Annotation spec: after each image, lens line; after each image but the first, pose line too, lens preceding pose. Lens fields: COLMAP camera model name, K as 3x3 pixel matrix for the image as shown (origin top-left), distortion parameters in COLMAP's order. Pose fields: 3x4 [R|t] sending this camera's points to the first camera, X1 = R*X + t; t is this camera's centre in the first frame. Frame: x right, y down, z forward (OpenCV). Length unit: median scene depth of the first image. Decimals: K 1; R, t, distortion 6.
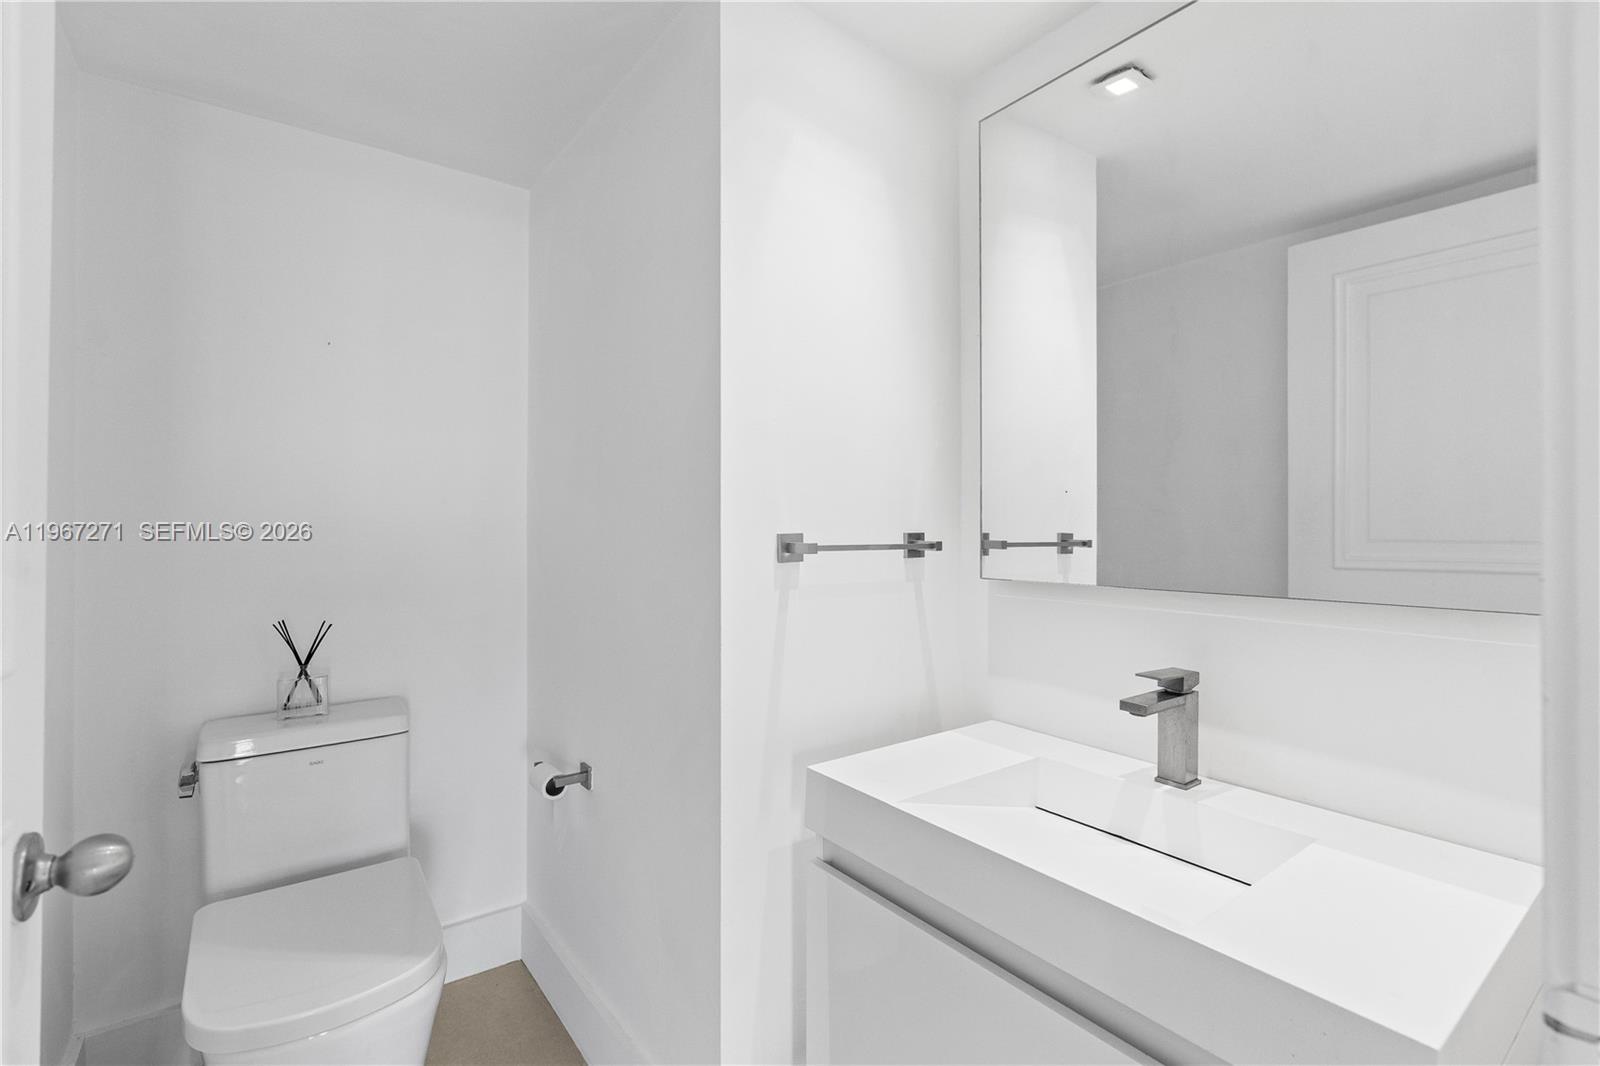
lens RADIAL K [[722.6, 0, 803.0], [0, 722.6, 535.6], [0, 0, 1]] dist [-0.000402, -0.000099]
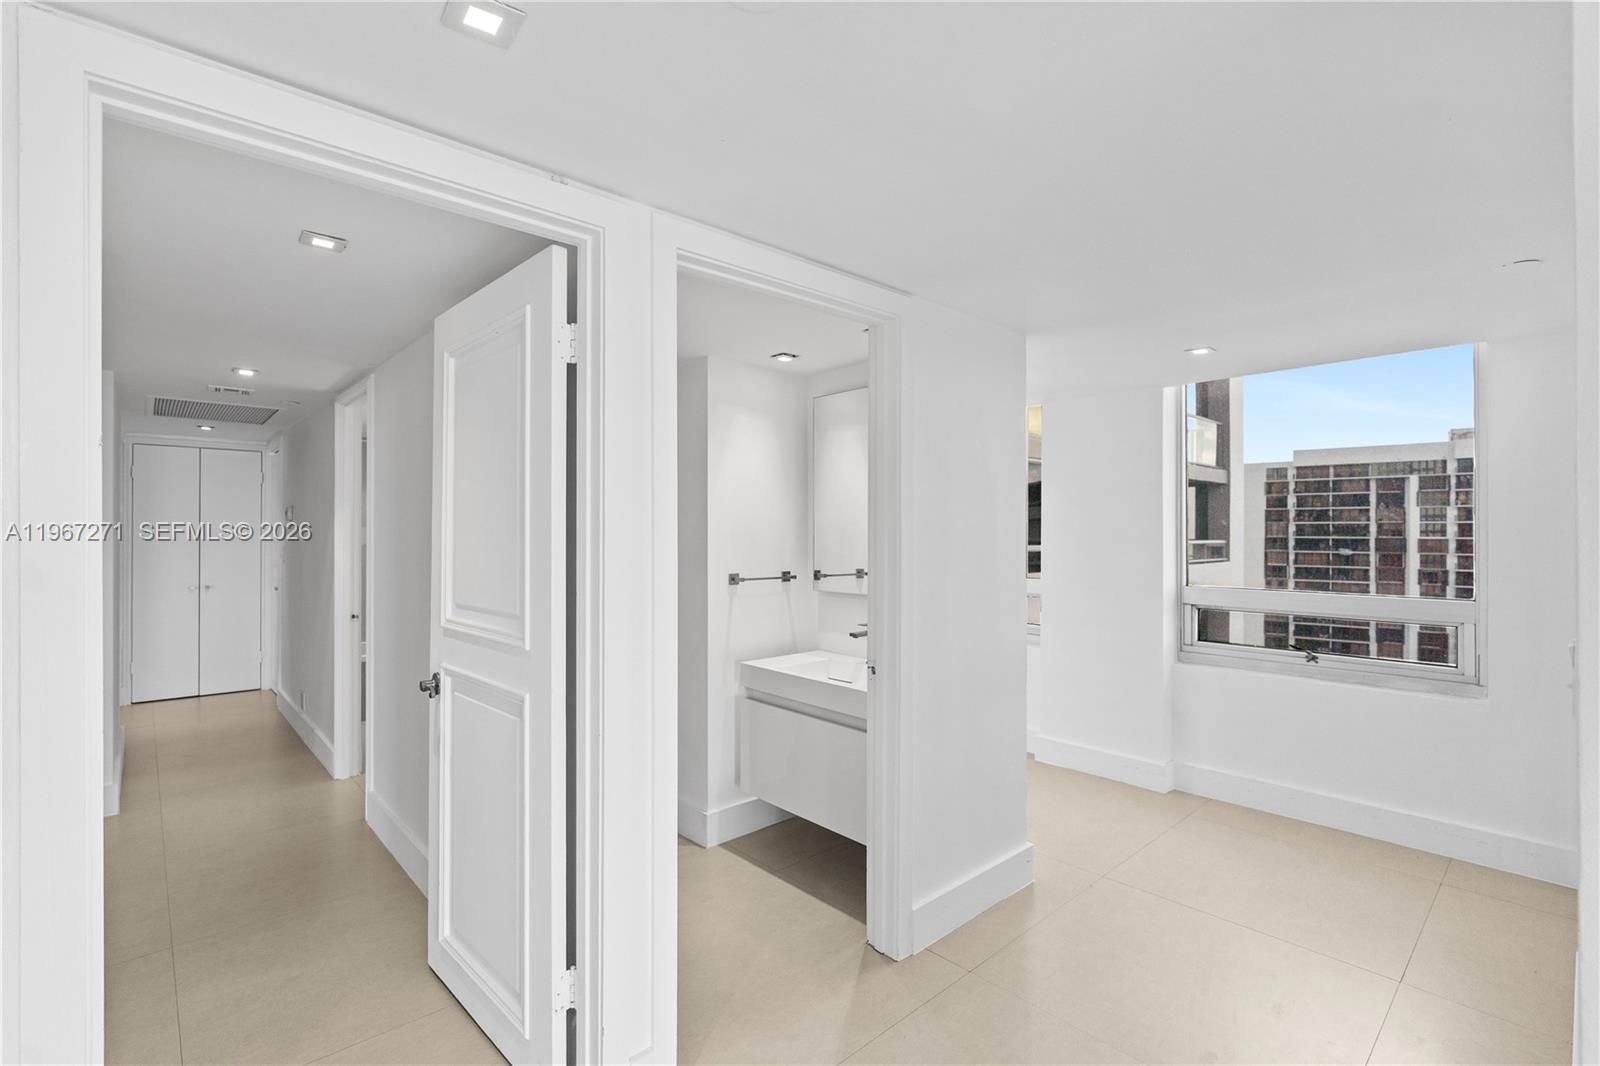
lens RADIAL K [[760.1, 0, 800.0], [0, 760.1, 533.0], [0, 0, 1]] dist [0.030648, -0.000308]
pose [[0.997570, -0.002415, 0.069634, 0.028205], [0.003269, 0.999921, -0.012155, -0.111714], [-0.069599, 0.012353, 0.997499, -1.684847]]
